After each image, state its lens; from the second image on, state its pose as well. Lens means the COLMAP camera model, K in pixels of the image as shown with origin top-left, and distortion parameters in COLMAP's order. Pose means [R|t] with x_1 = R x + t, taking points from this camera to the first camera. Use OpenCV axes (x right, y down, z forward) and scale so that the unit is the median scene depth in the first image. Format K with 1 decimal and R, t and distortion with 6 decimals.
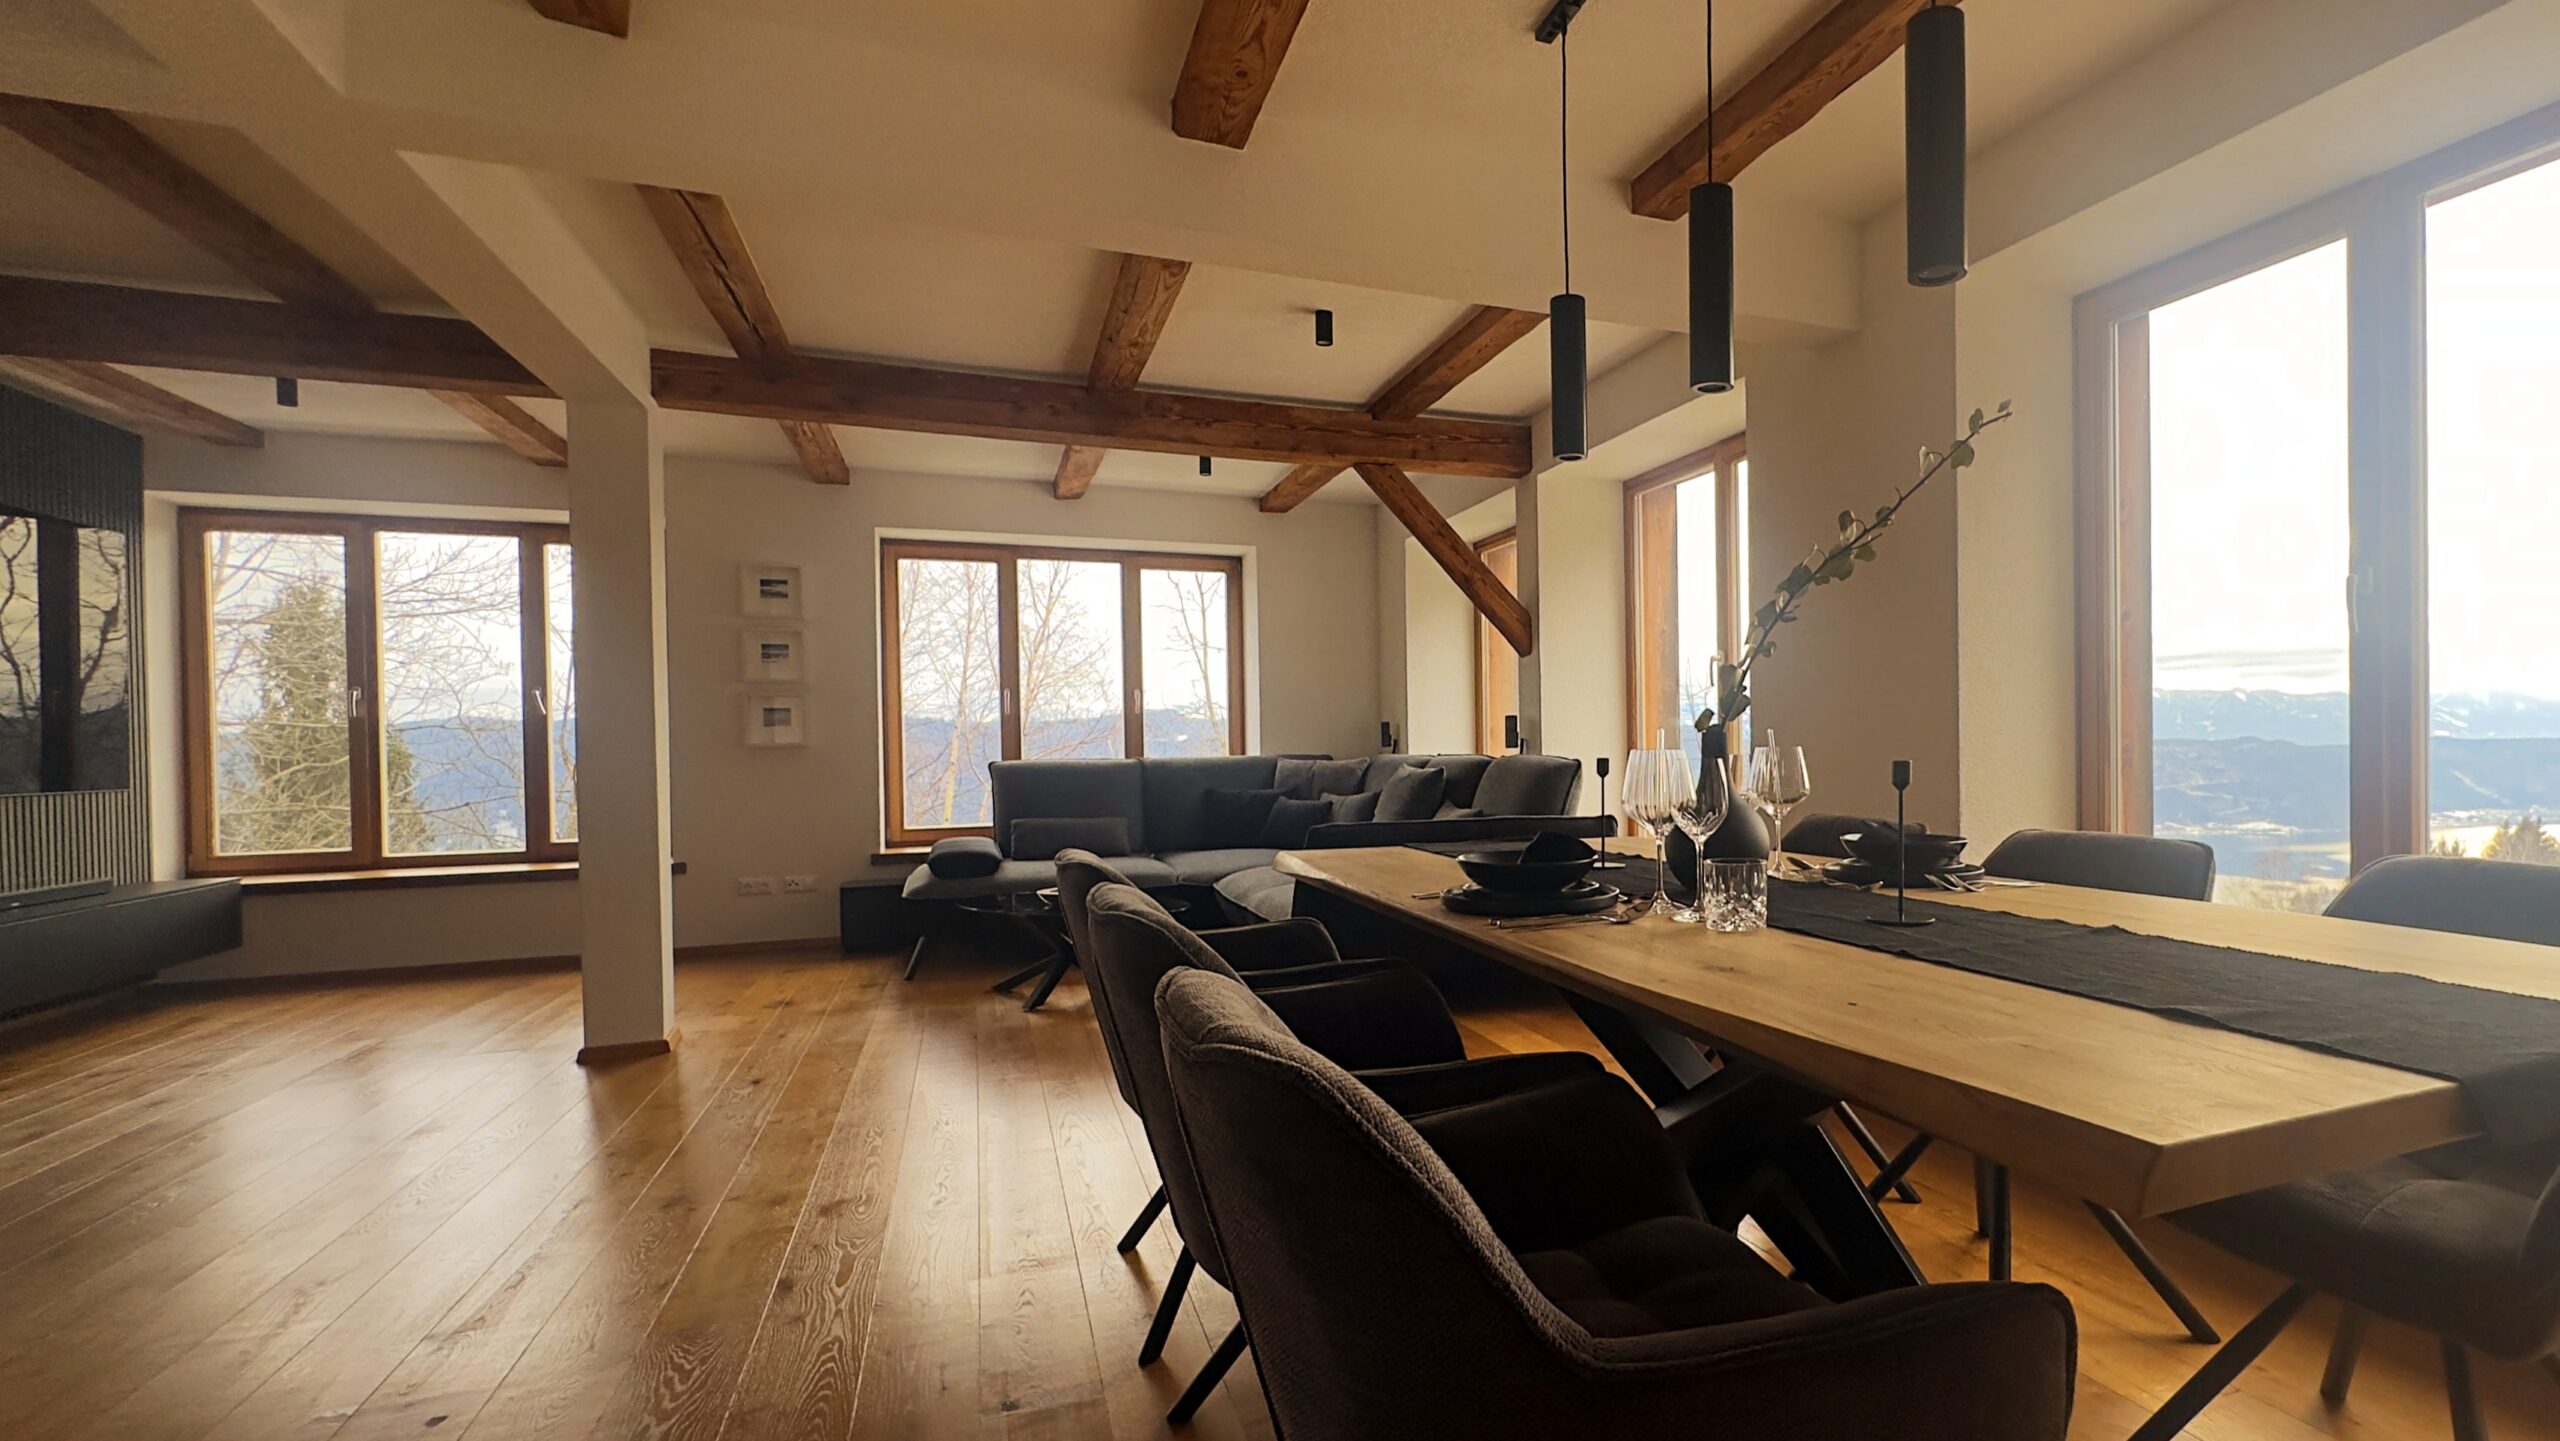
lens RADIAL K [[1218.6, 0, 1495.9], [0, 1218.6, 750.7], [0, 0, 1]] dist [0.000975, -0.000078]
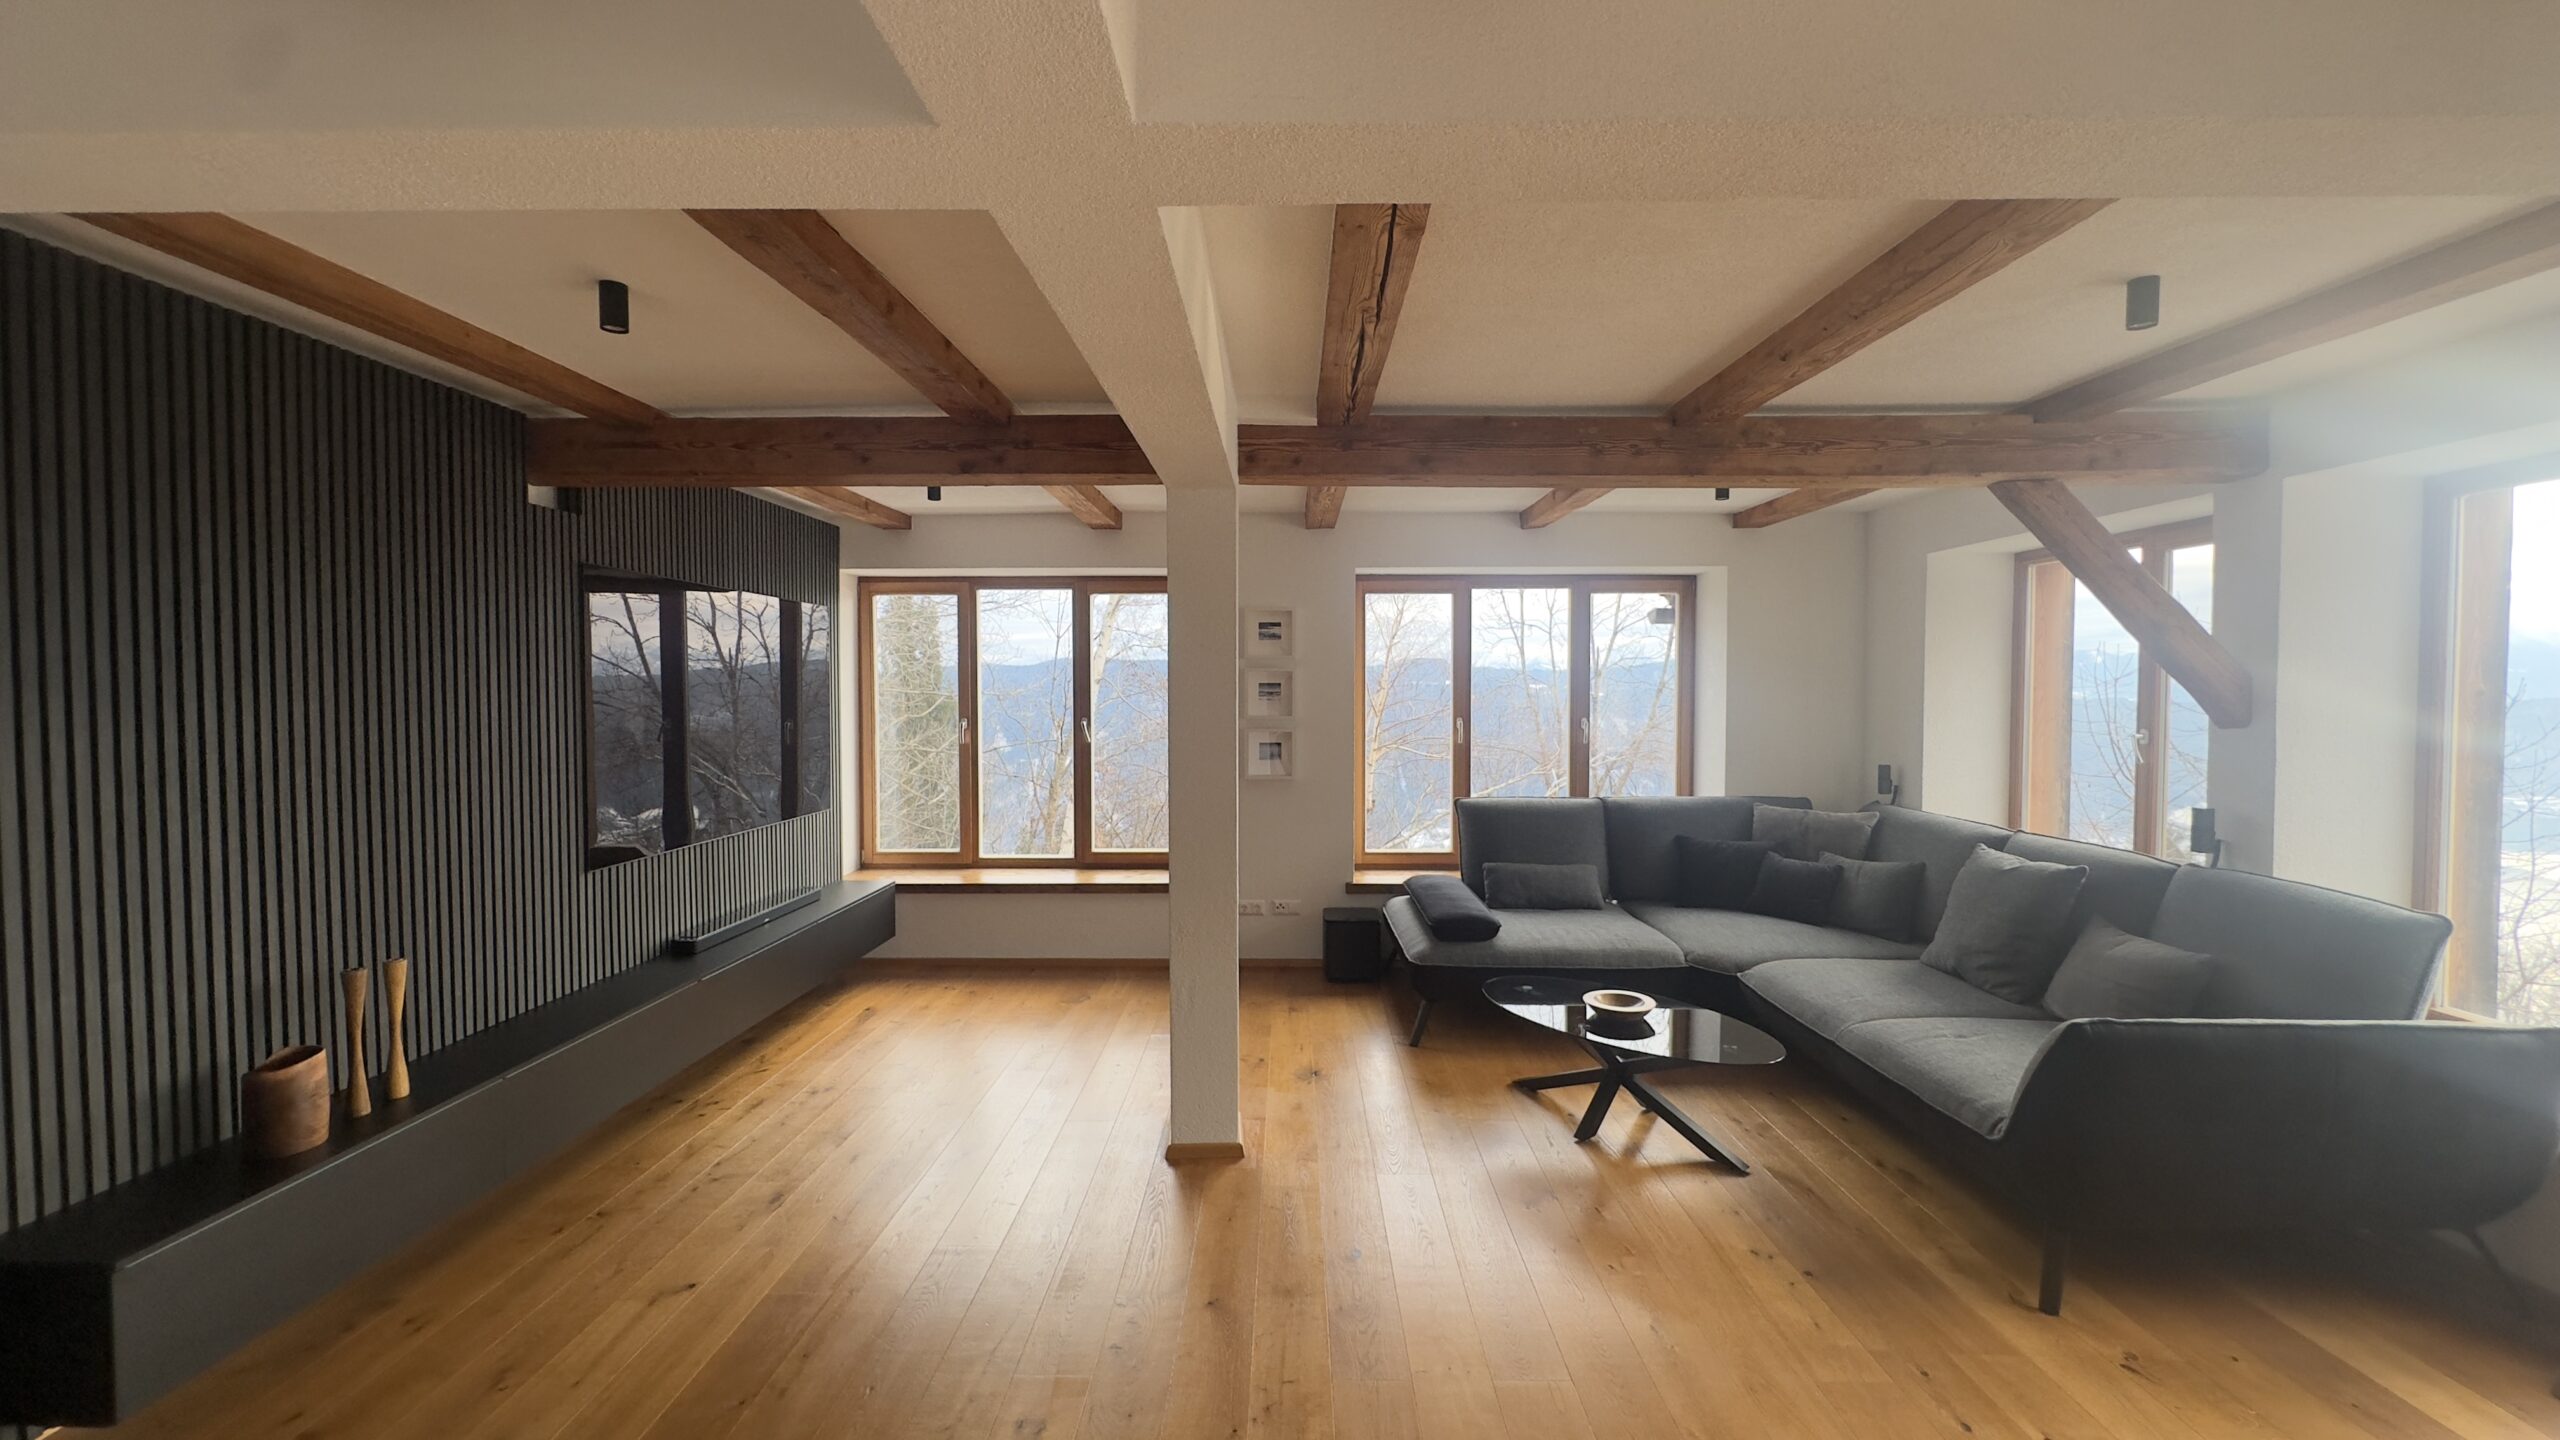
lens RADIAL K [[1028.3, 0, 1267.8], [0, 1028.3, 716.8], [0, 0, 1]] dist [0.002444, 0.000157]
pose [[0.909241, 0.027608, -0.415353, -0.236471], [-0.018509, 0.999493, 0.025918, -0.087224], [0.415858, -0.015878, 0.909291, 0.195496]]
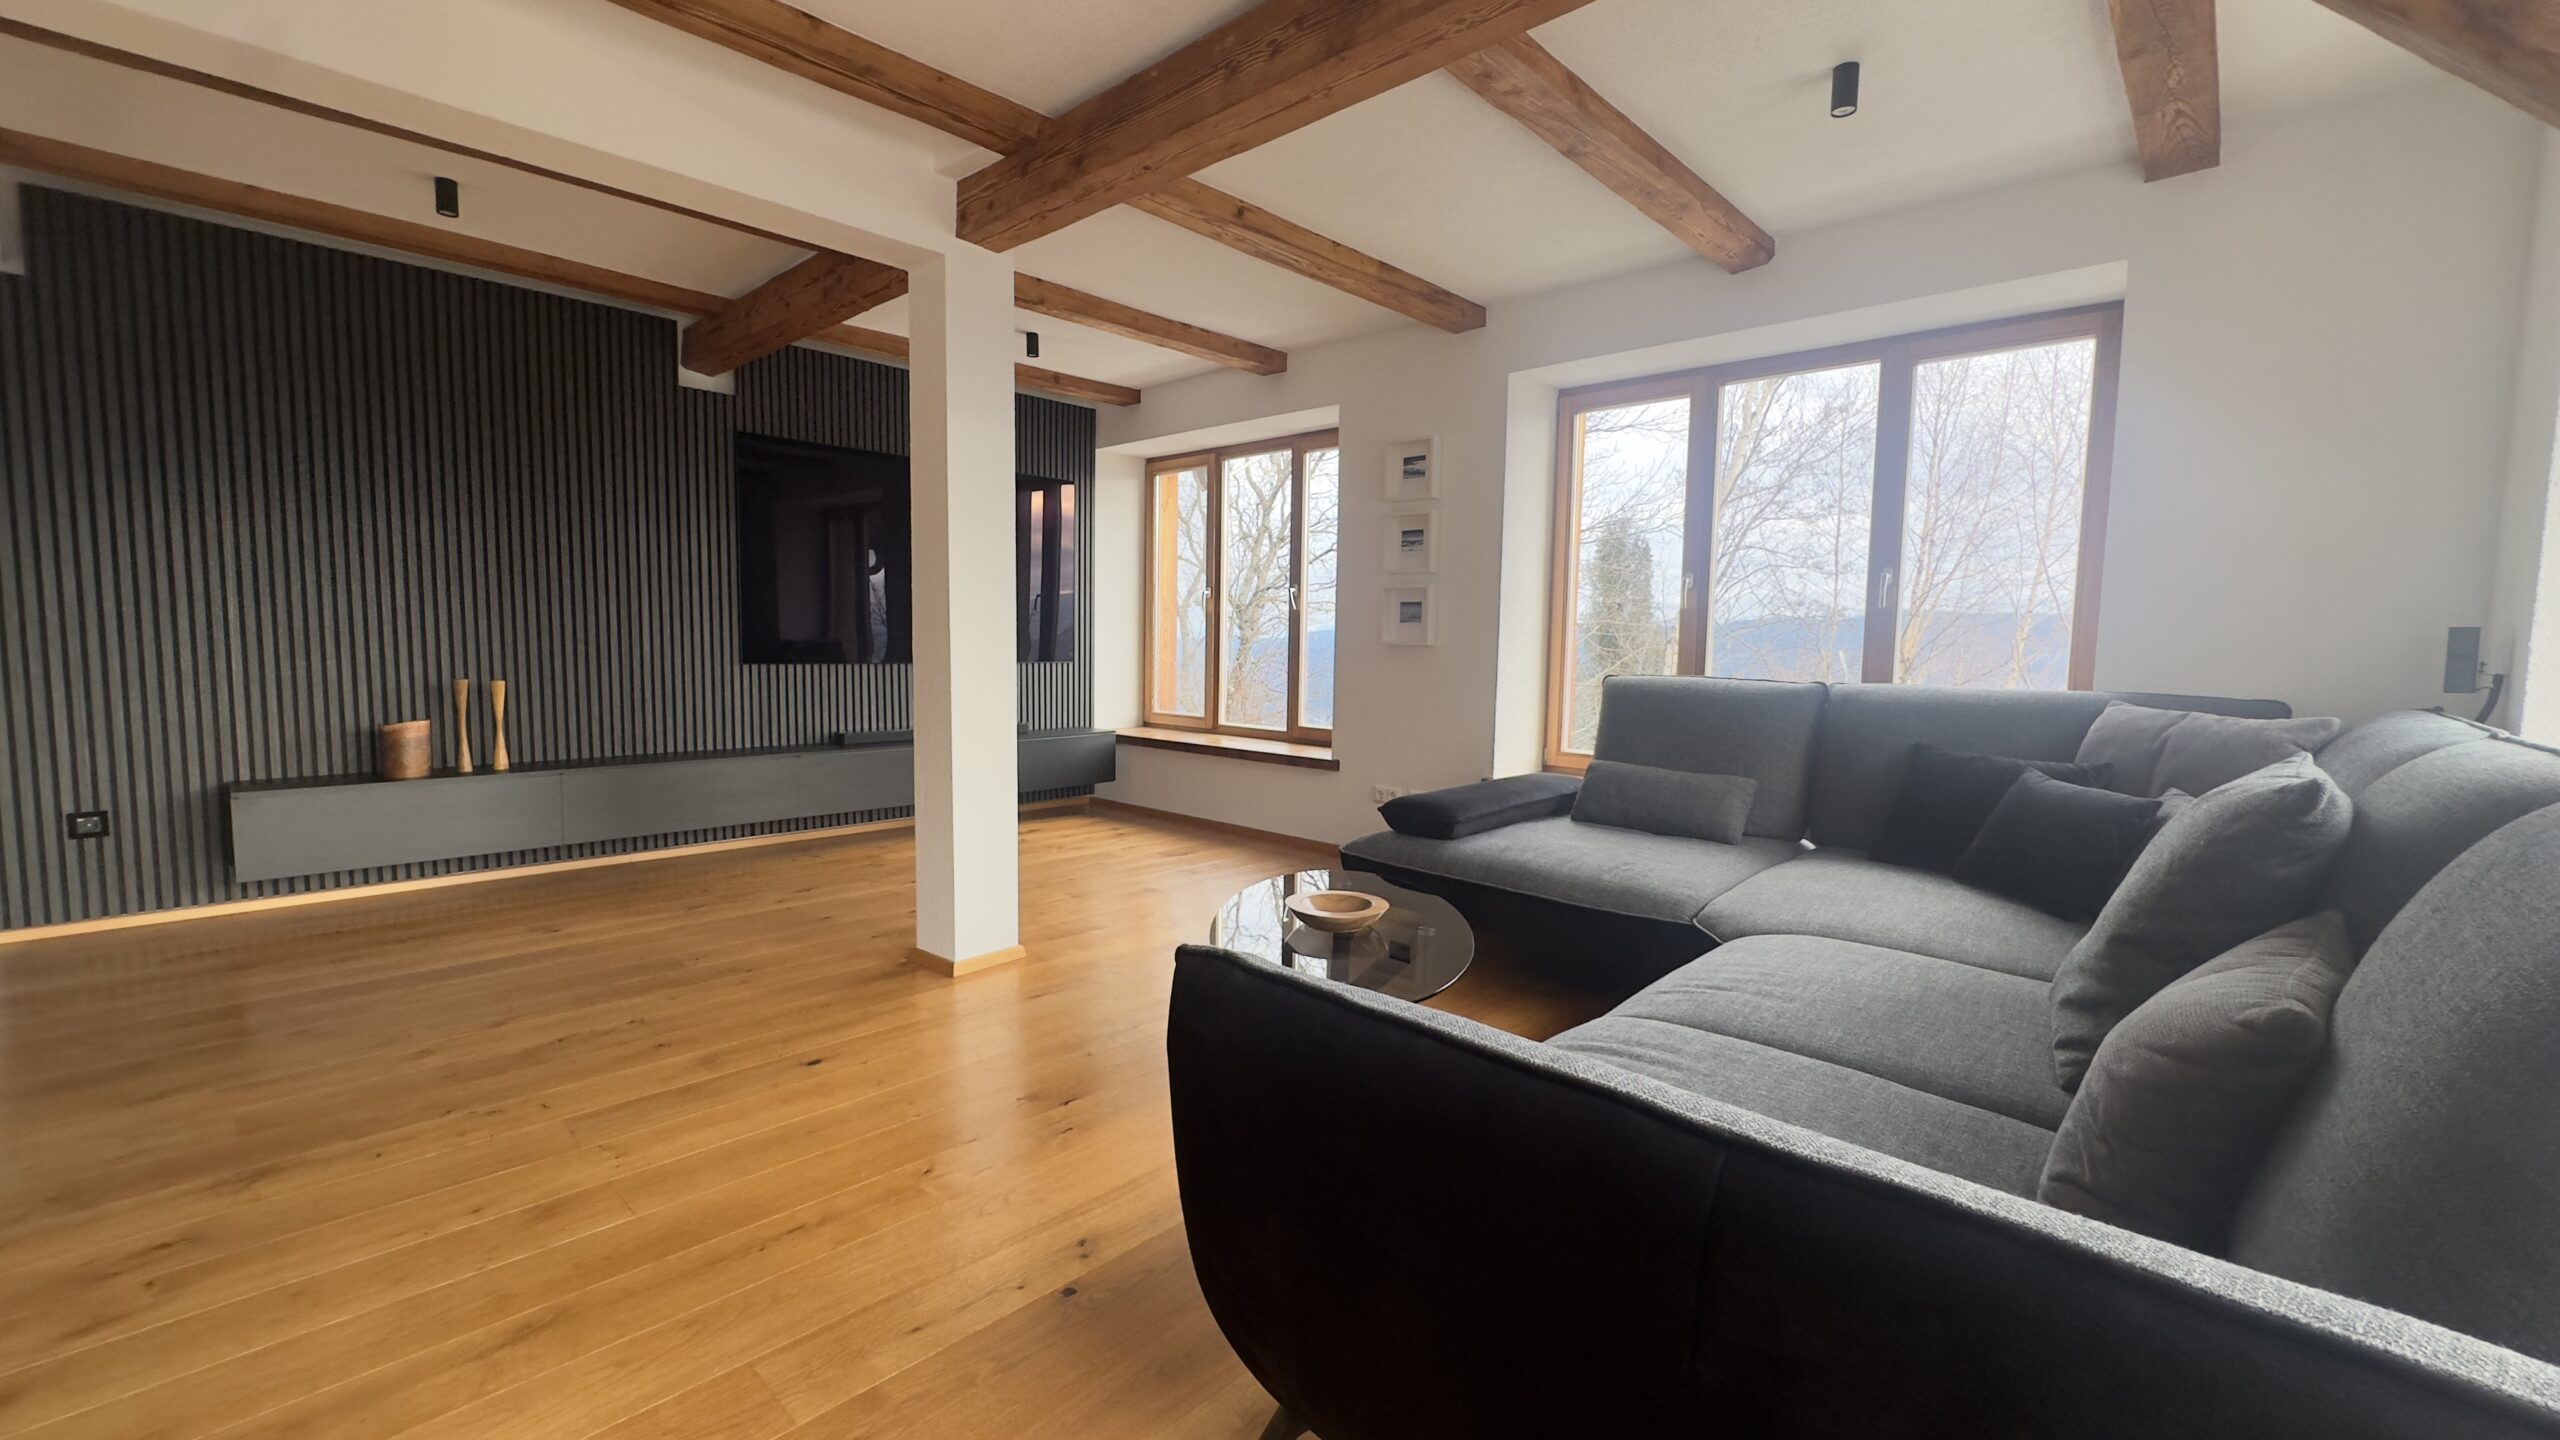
lens RADIAL K [[1028.3, 0, 1267.8], [0, 1028.3, 716.8], [0, 0, 1]] dist [0.002444, 0.000157]
pose [[0.384456, 0.096503, -0.918085, 0.074053], [-0.034560, 0.995328, 0.090150, -0.017078], [0.922496, -0.002930, 0.385995, 0.660173]]
